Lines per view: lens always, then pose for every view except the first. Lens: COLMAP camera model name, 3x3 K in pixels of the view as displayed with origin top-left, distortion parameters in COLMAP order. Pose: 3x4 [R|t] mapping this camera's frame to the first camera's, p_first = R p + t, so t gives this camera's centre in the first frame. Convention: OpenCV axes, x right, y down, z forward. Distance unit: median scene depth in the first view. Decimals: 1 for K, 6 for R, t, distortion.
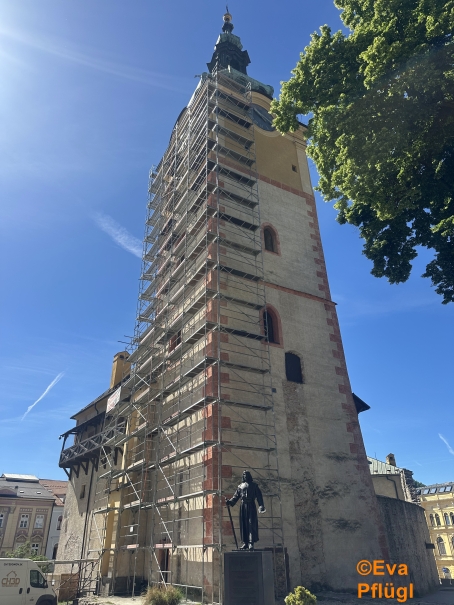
lens RADIAL K [[426.5, 0, 221.8], [0, 426.5, 302.0], [0, 0, 1]] dist [0.008375, -0.004867]
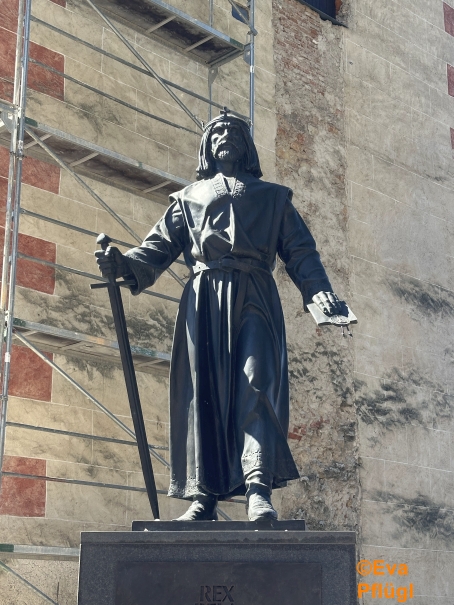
lens RADIAL K [[1062.0, 0, 229.2], [0, 1062.0, 299.1], [0, 0, 1]] dist [0.144794, 0.000000]
pose [[0.961818, 0.105860, 0.252386, -0.026932], [-0.161170, 0.964390, 0.209703, 0.254228], [-0.221200, -0.242374, 0.944630, 0.398376]]
